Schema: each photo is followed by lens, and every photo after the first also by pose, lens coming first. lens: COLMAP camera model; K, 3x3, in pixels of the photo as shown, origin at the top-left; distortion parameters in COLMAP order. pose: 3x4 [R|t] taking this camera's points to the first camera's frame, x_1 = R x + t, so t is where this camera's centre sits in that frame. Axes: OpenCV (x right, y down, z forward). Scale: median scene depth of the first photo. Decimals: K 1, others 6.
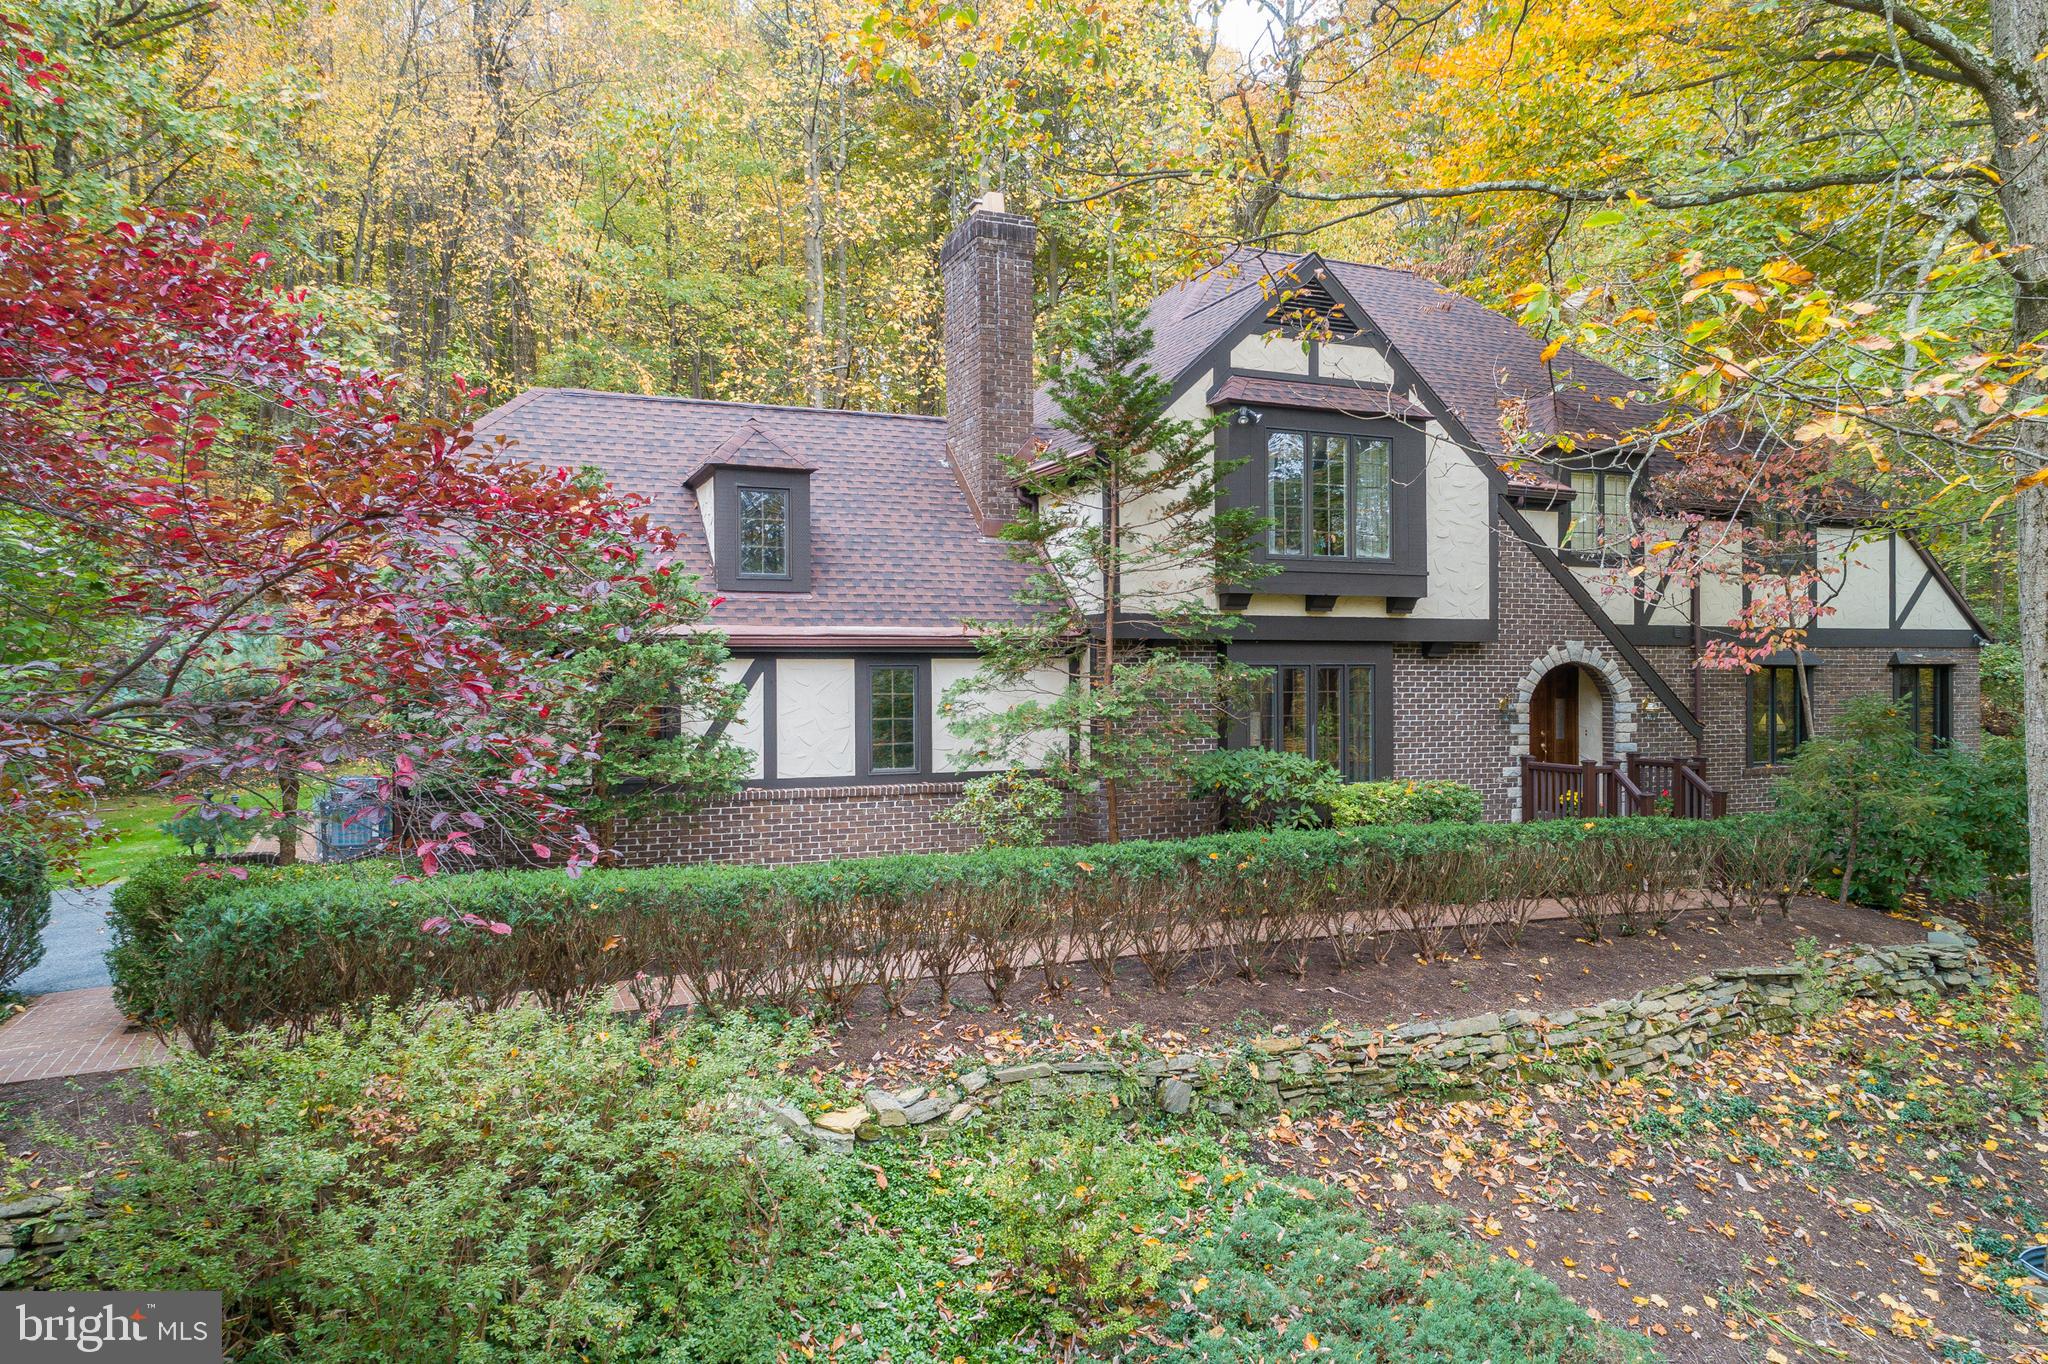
lens RADIAL K [[1511.2, 0, 1024.0], [0, 1511.2, 682.0], [0, 0, 1]] dist [-0.001507, 0.005451]
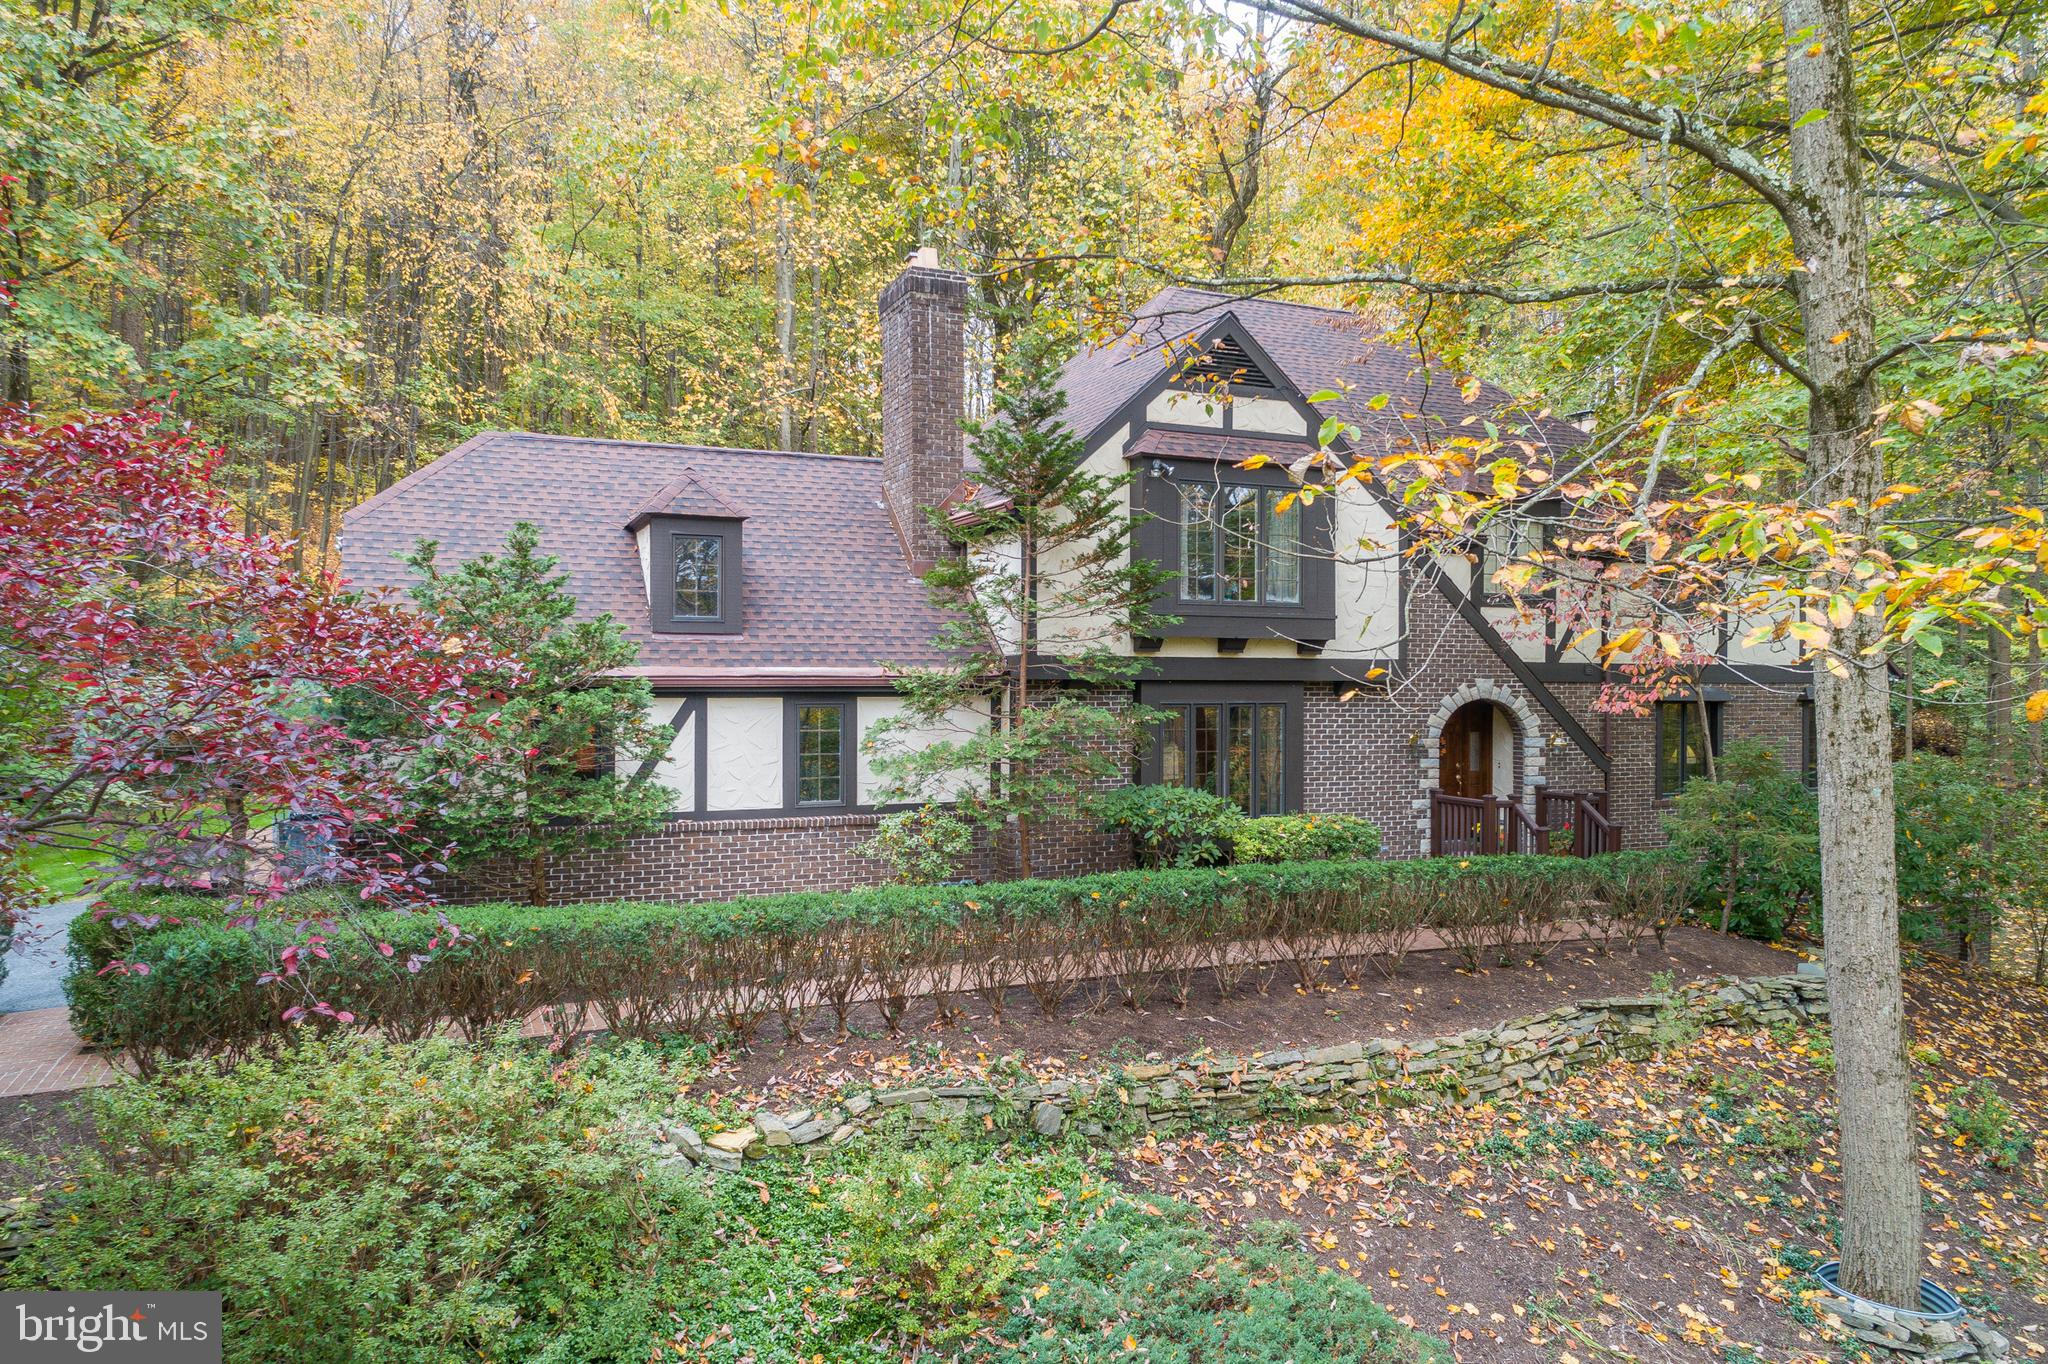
lens RADIAL K [[1527.3, 0, 1024.0], [0, 1527.3, 682.0], [0, 0, 1]] dist [-0.003393, 0.010851]
pose [[0.999936, 0.008920, 0.006989, 0.068008], [-0.008913, 0.999960, -0.001075, -0.036926], [-0.006999, 0.001013, 0.999975, -0.094598]]
